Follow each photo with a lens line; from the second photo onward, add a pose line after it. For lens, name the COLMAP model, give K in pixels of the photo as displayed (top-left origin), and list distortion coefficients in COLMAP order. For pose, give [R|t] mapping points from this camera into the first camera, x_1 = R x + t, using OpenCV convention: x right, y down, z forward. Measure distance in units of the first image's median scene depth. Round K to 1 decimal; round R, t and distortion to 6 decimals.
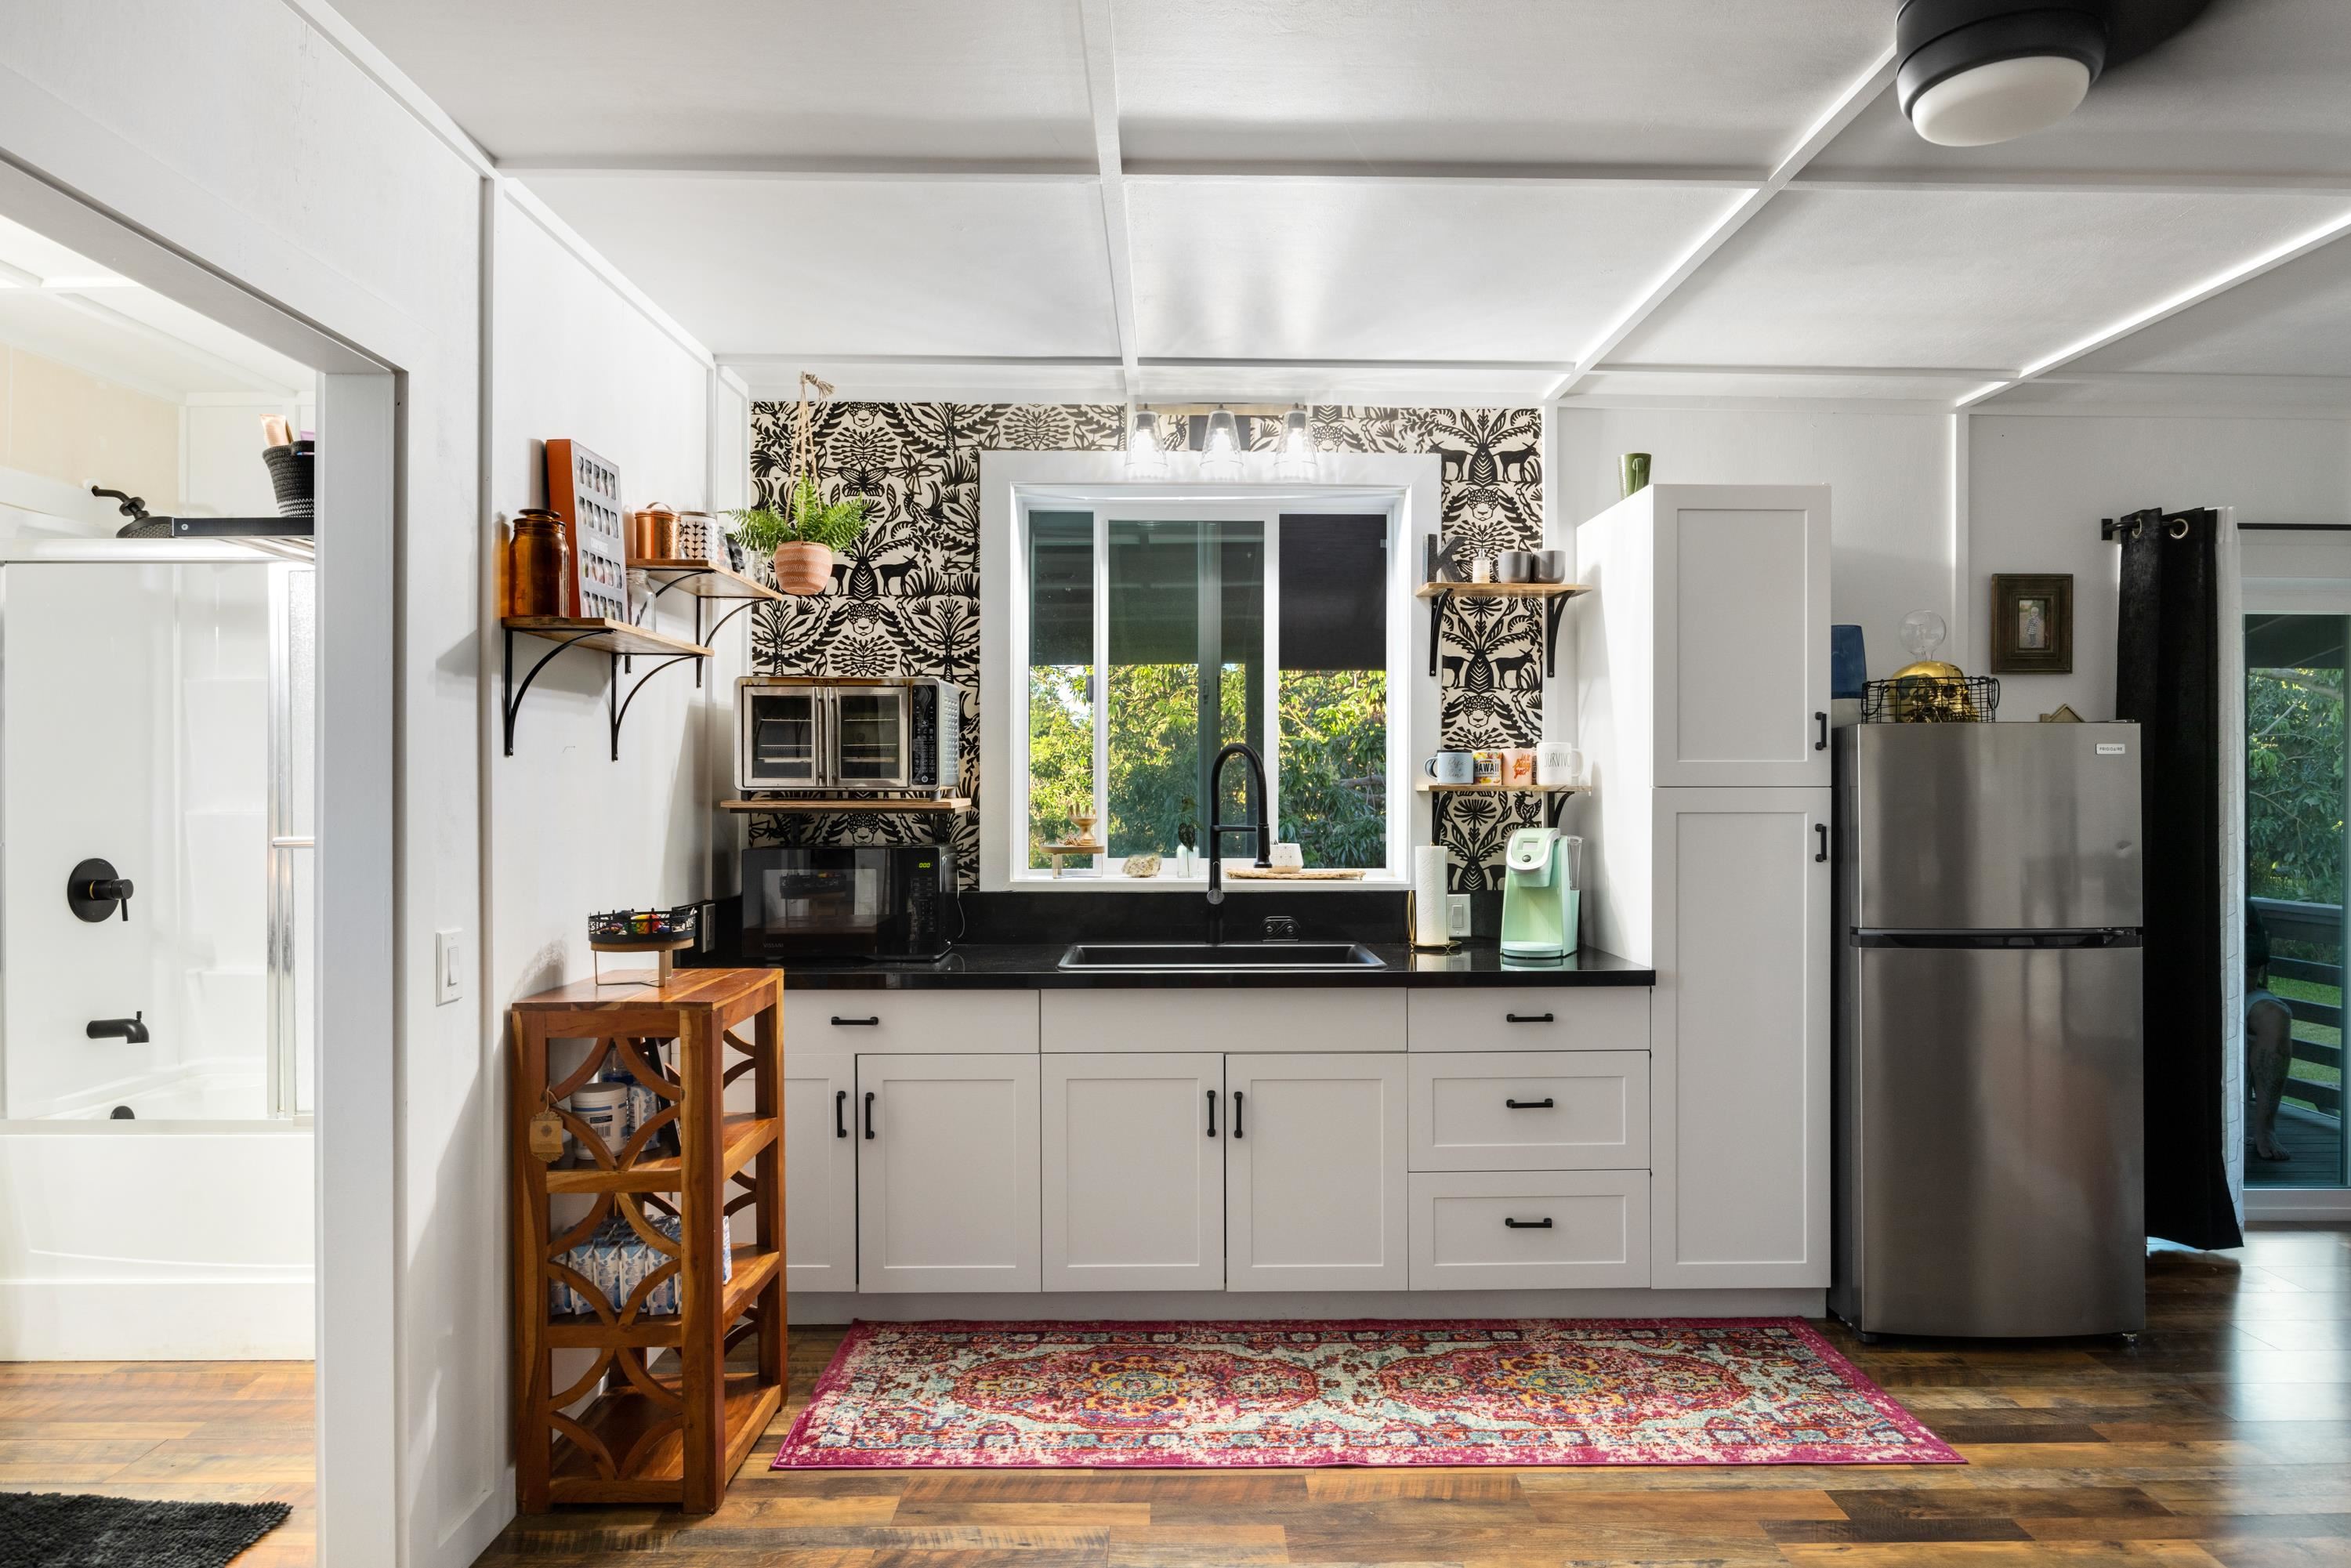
lens RADIAL K [[1428.8, 0, 1178.1], [0, 1428.8, 794.6], [0, 0, 1]] dist [-0.000212, 0.000781]
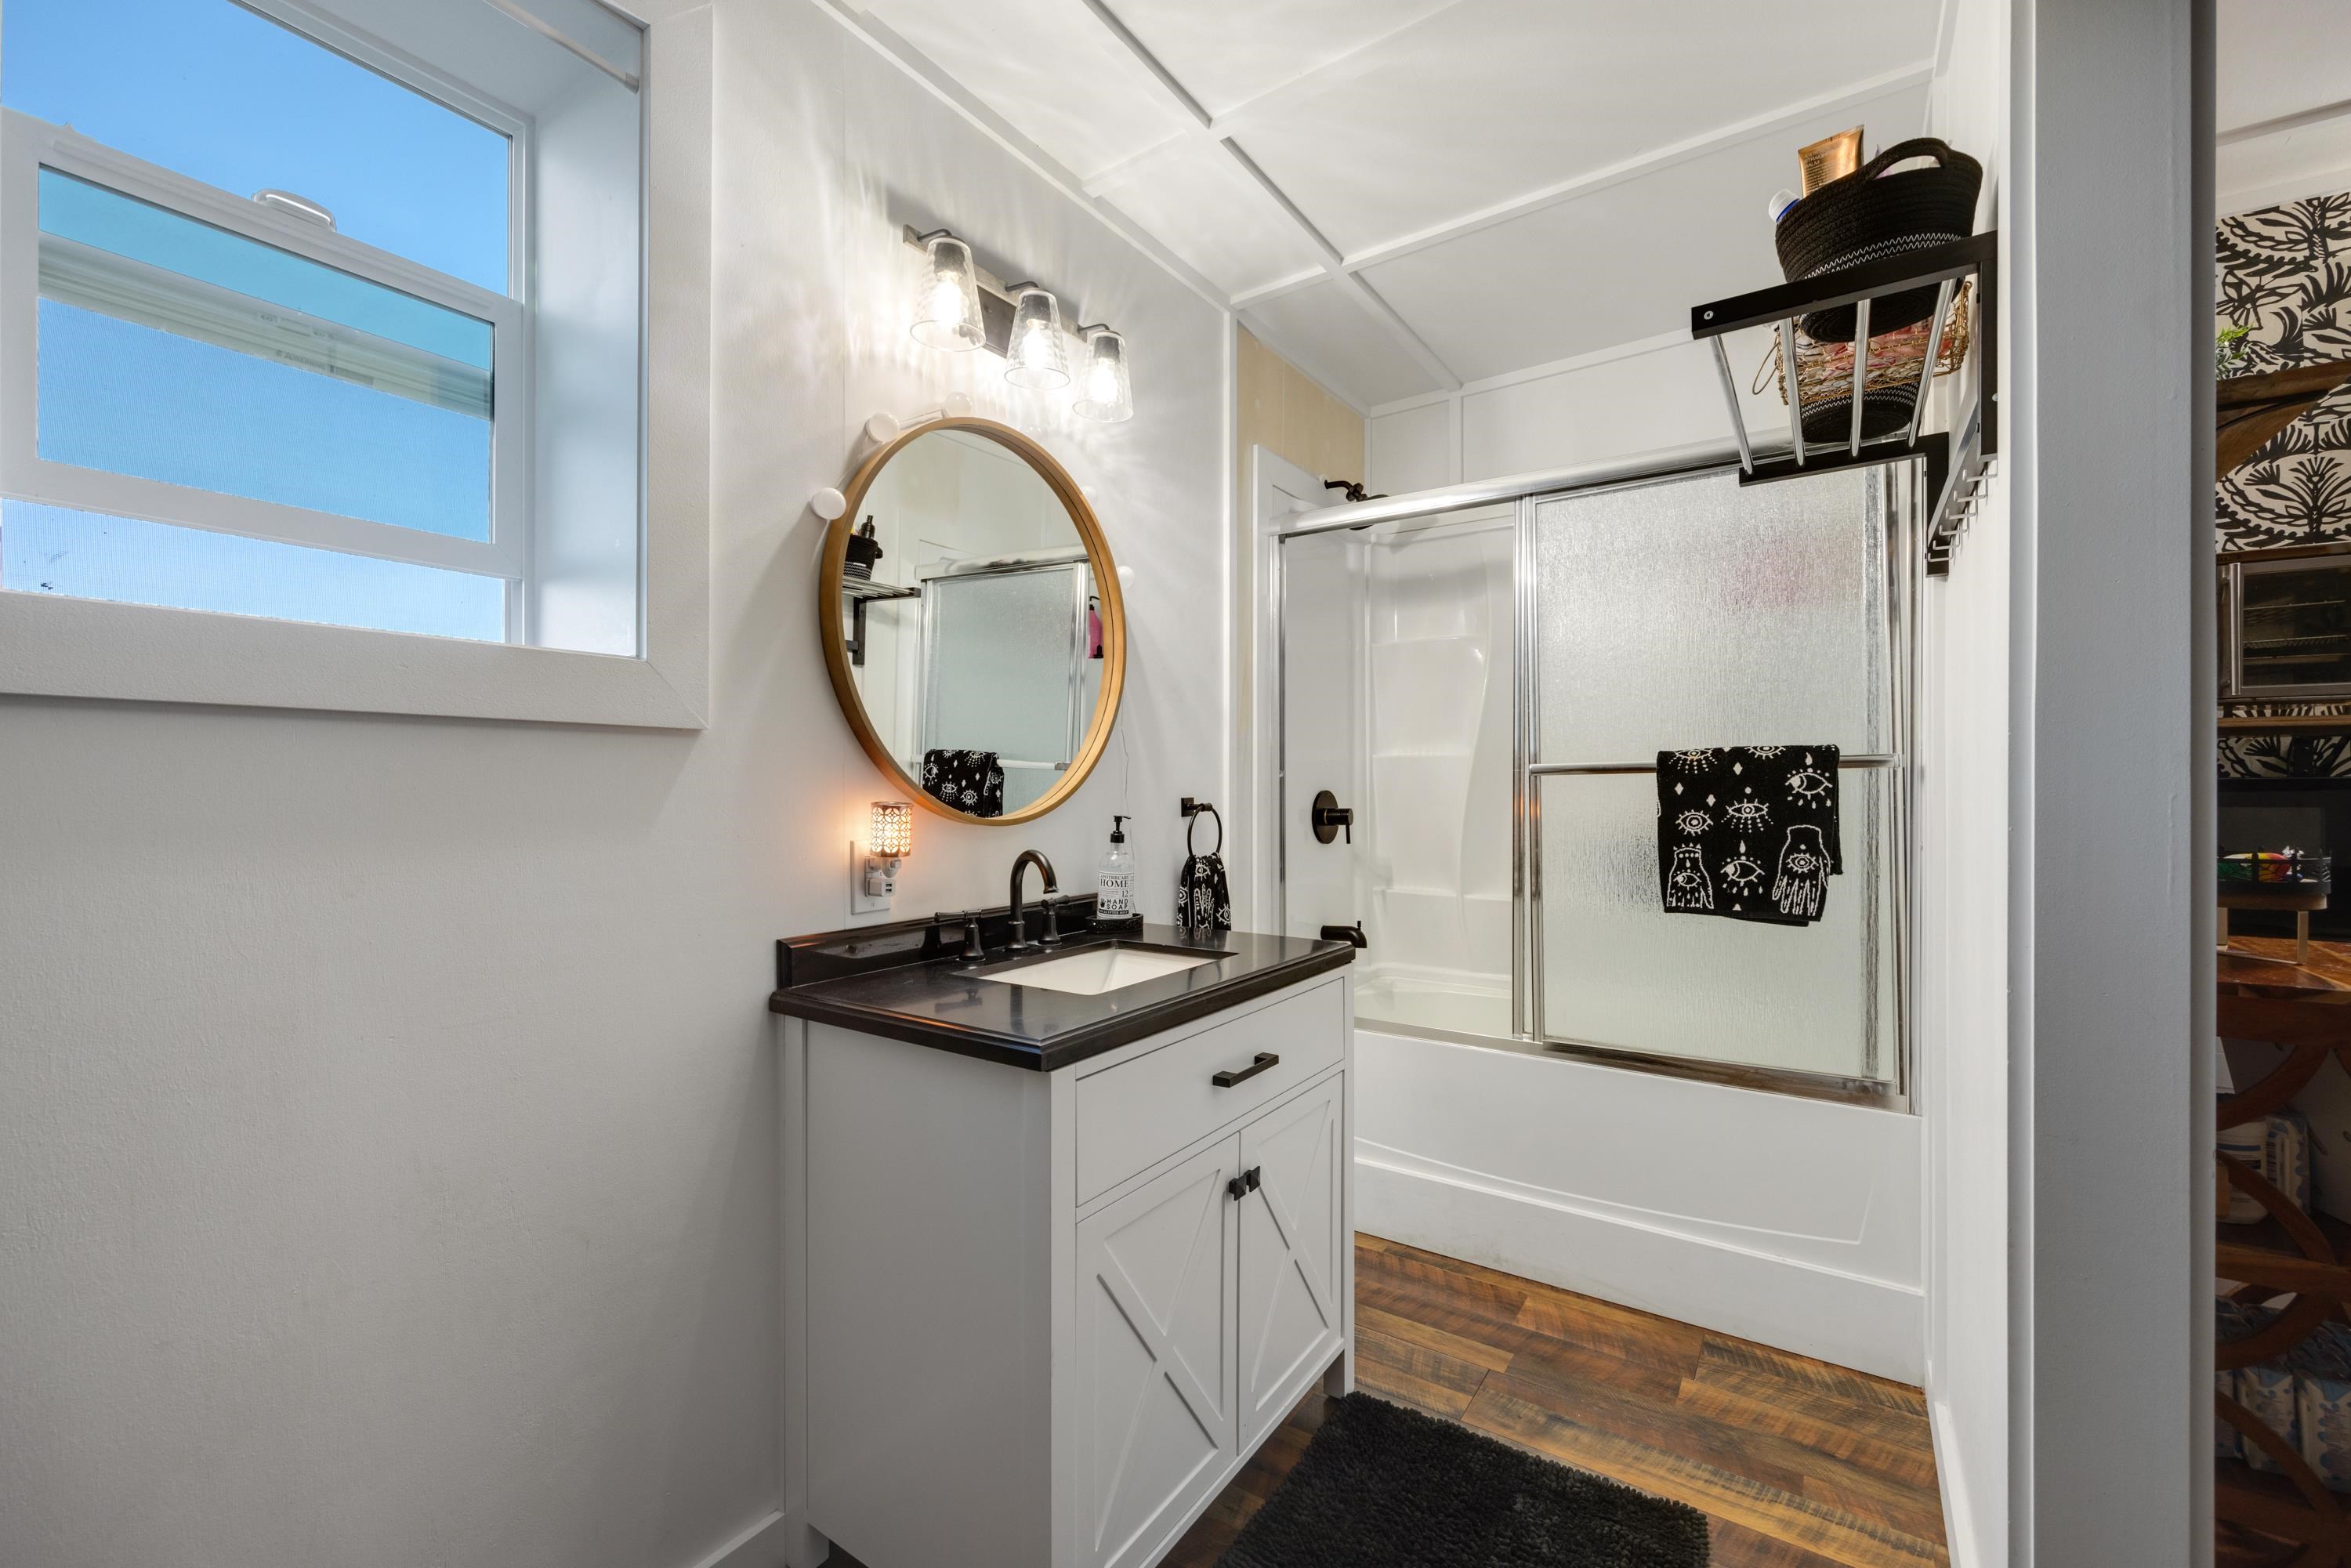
lens RADIAL K [[964.1, 0, 1177.4], [0, 964.1, 778.7], [0, 0, 1]] dist [-0.000063, -0.000125]
pose [[0.823365, -0.003137, -0.567504, -0.367282], [-0.000134, 0.999984, -0.005722, 0.036004], [0.567512, 0.004788, 0.823351, 0.240438]]
